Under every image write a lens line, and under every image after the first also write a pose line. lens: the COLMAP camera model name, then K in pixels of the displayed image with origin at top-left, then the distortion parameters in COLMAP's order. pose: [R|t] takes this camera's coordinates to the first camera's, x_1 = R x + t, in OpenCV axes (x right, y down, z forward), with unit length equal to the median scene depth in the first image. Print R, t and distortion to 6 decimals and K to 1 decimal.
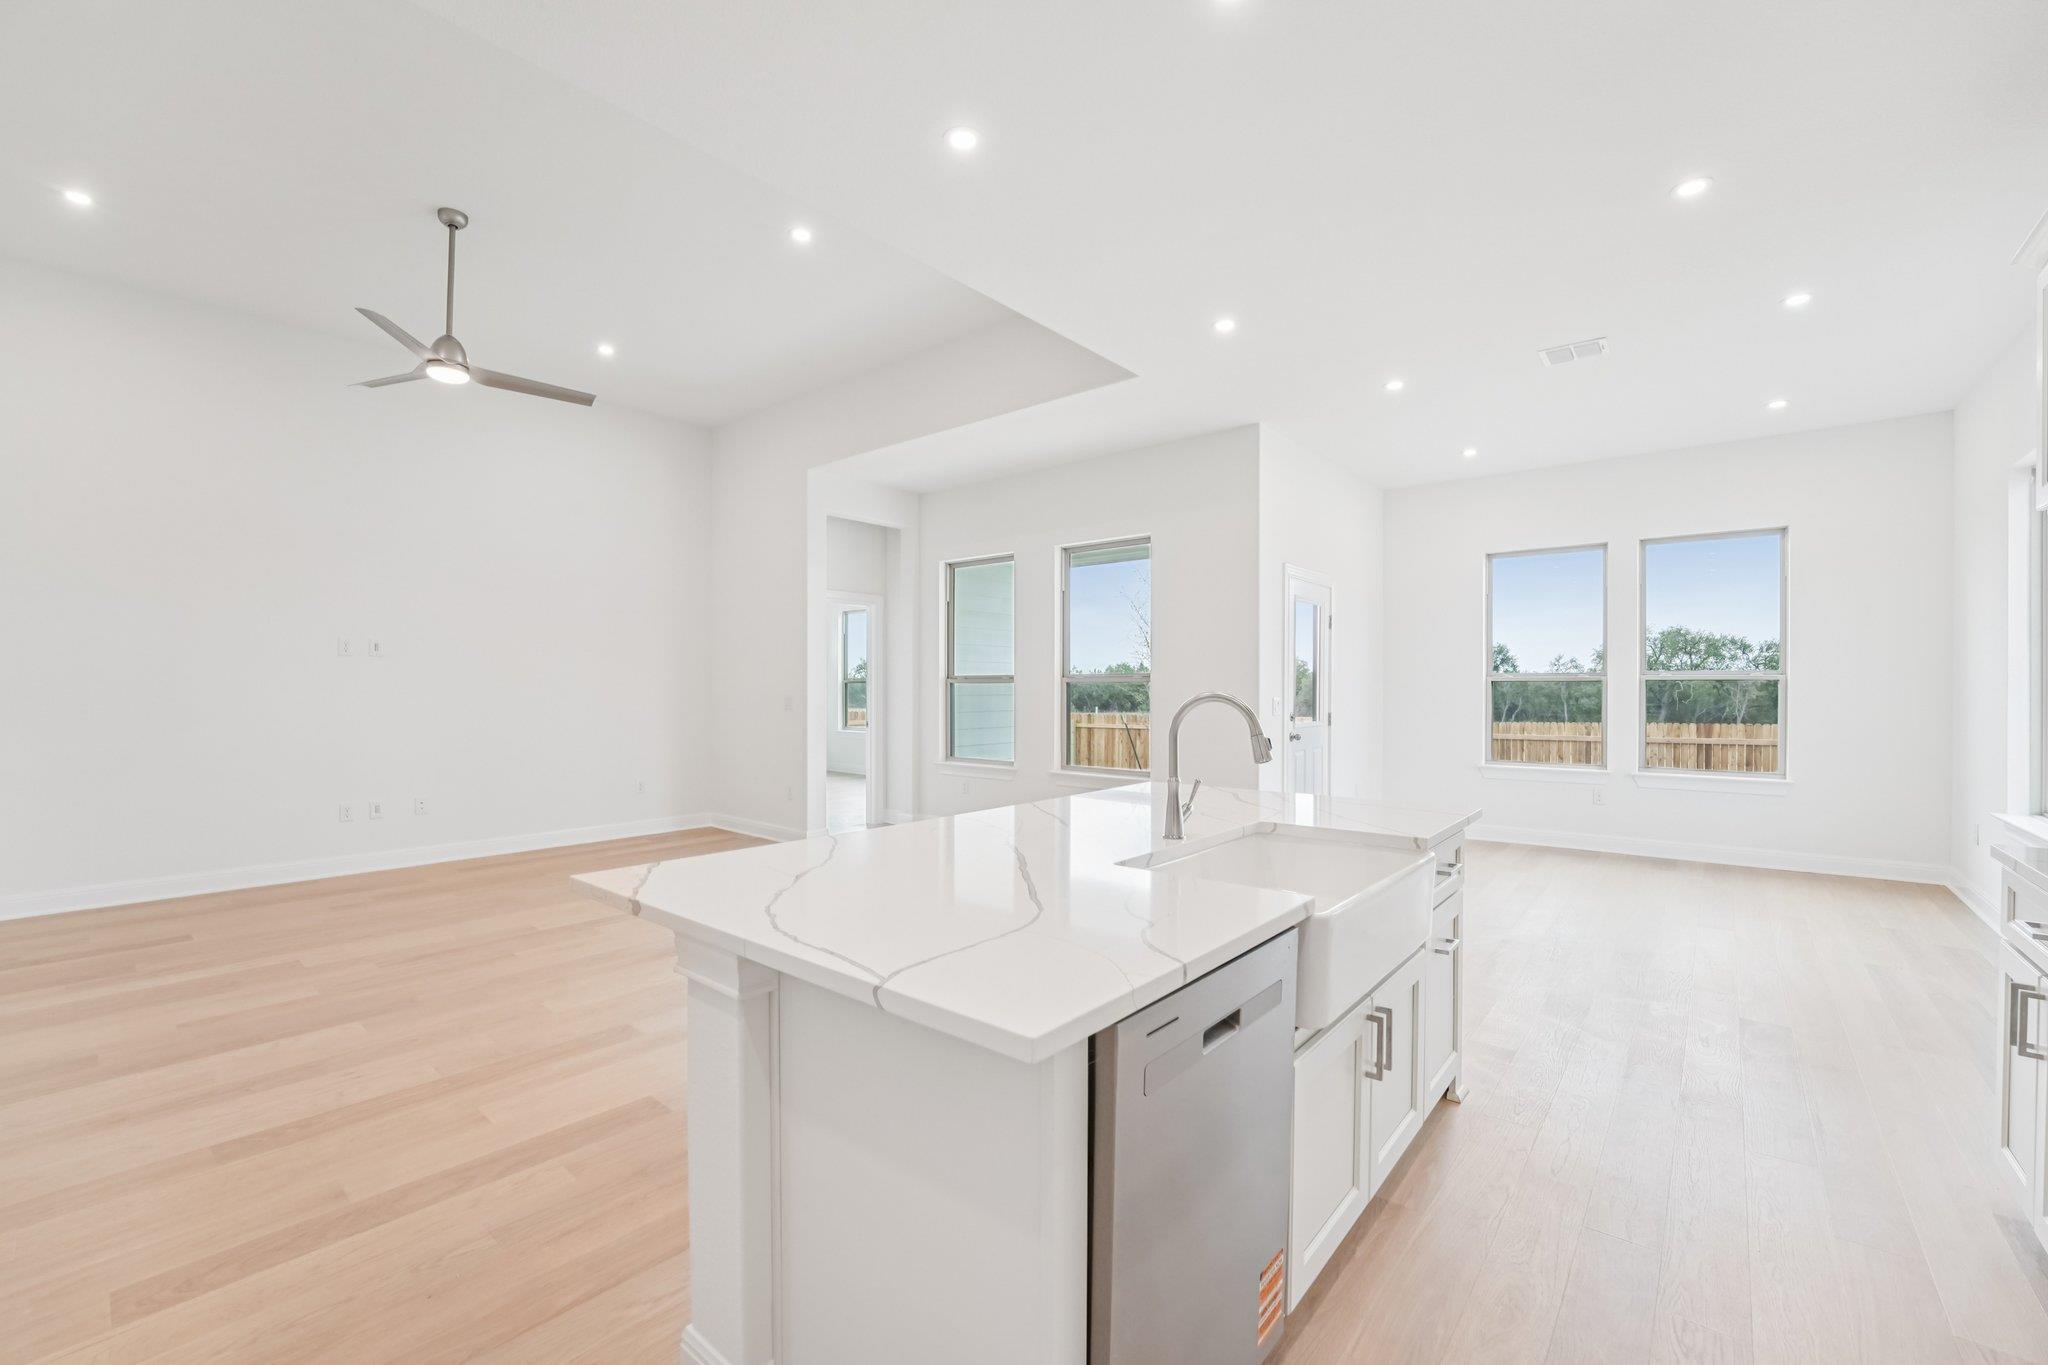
lens RADIAL K [[840.9, 0, 1014.4], [0, 840.9, 677.8], [0, 0, 1]] dist [-0.027462, 0.001220]
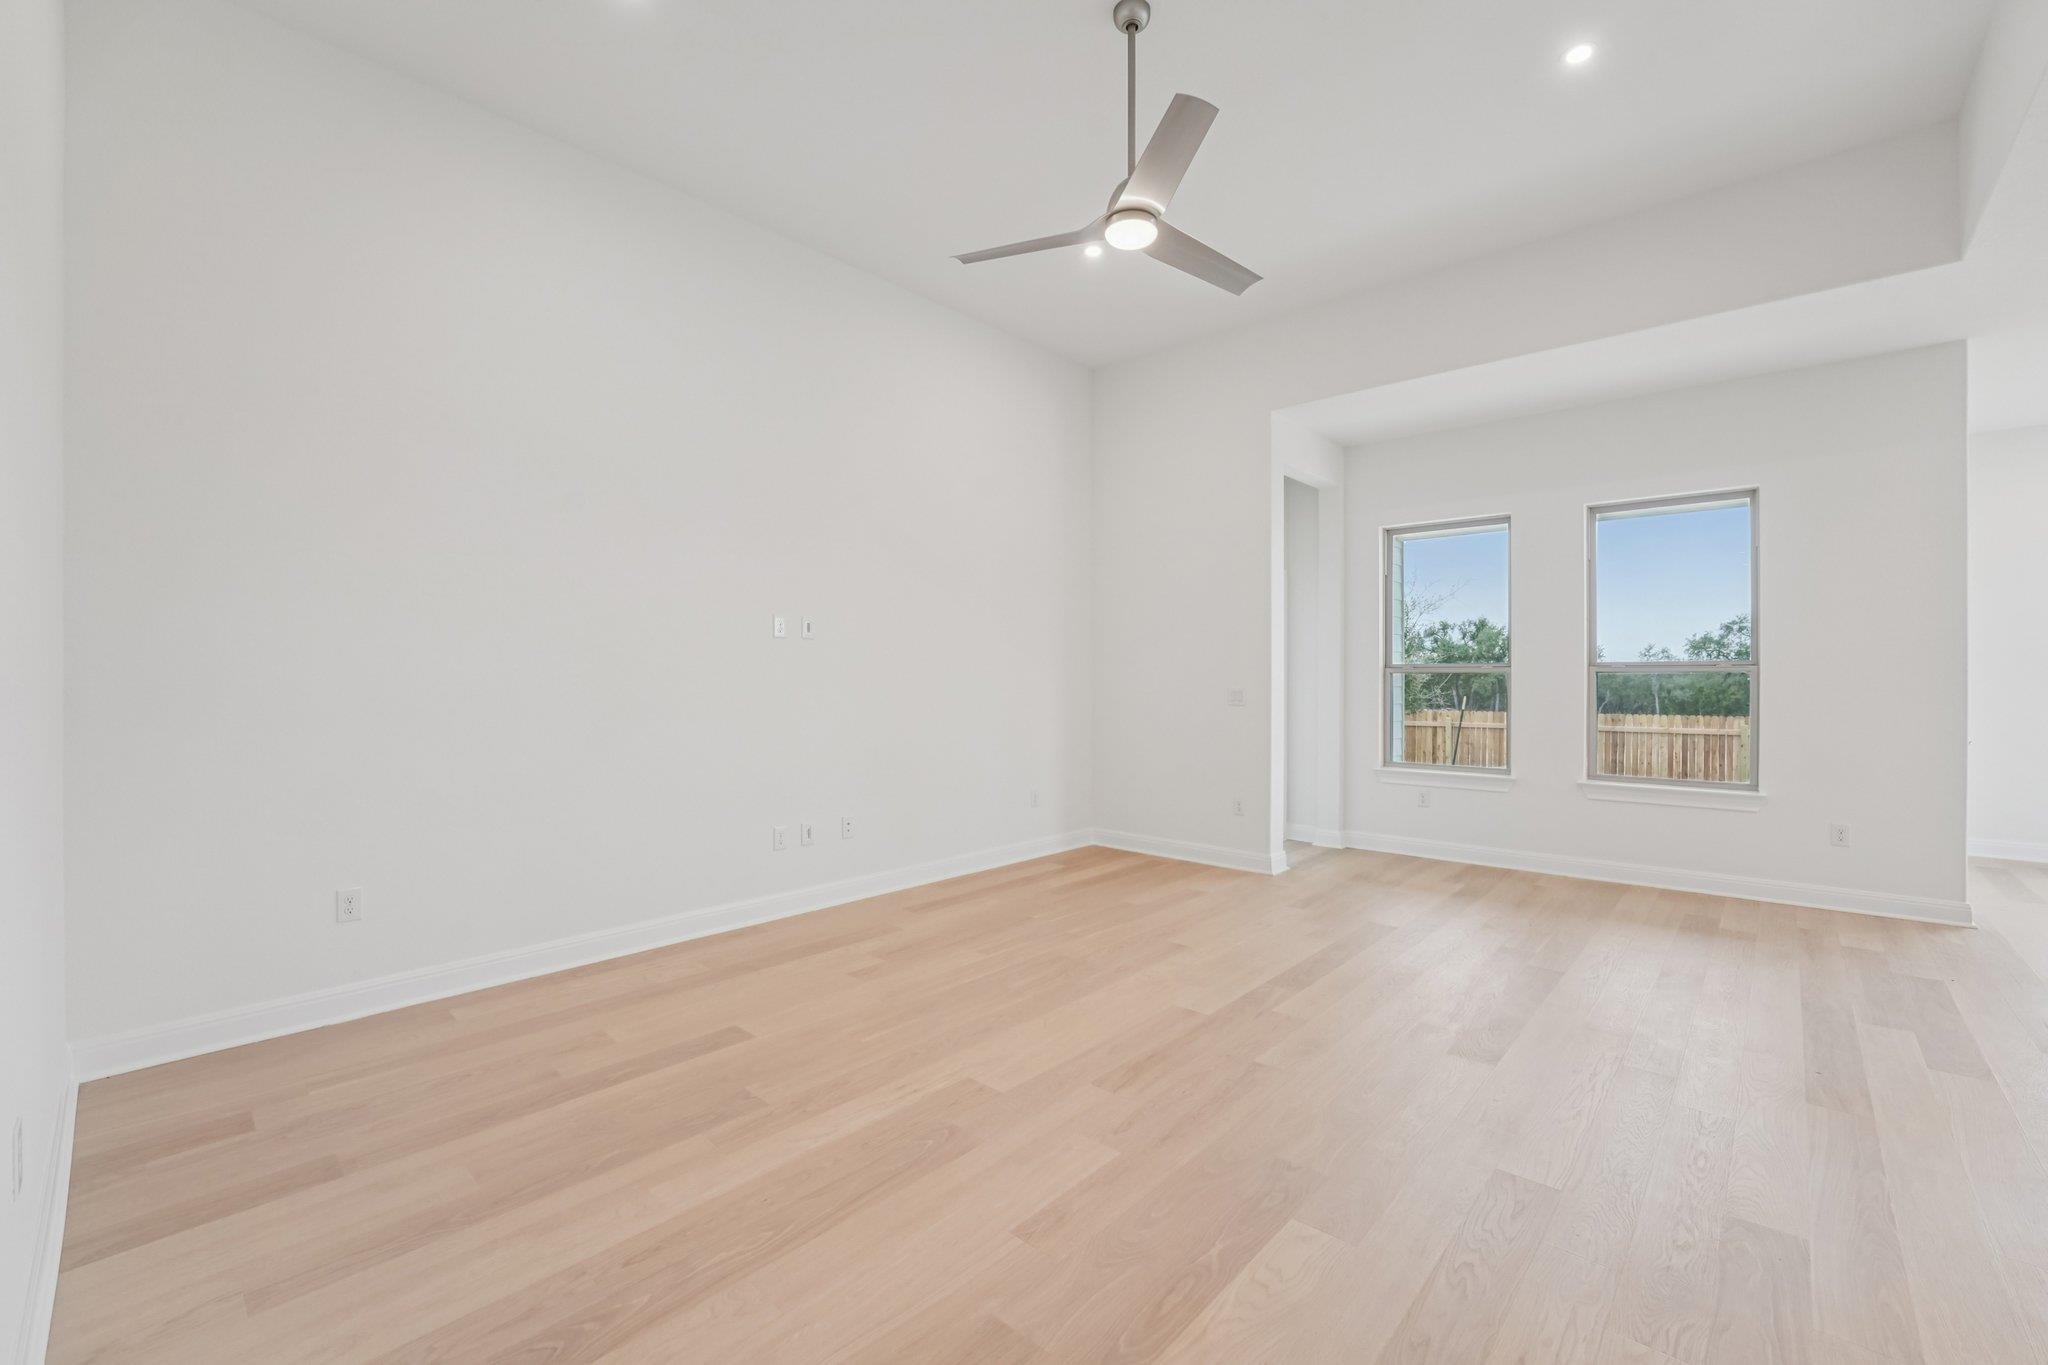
lens RADIAL K [[840.9, 0, 1020.8], [0, 840.9, 678.9], [0, 0, 1]] dist [-0.027462, 0.001220]
pose [[0.999380, -0.000825, -0.035209, -0.271623], [0.001221, 0.999936, 0.011217, 0.000890], [0.035198, -0.011253, 0.999317, 0.103691]]
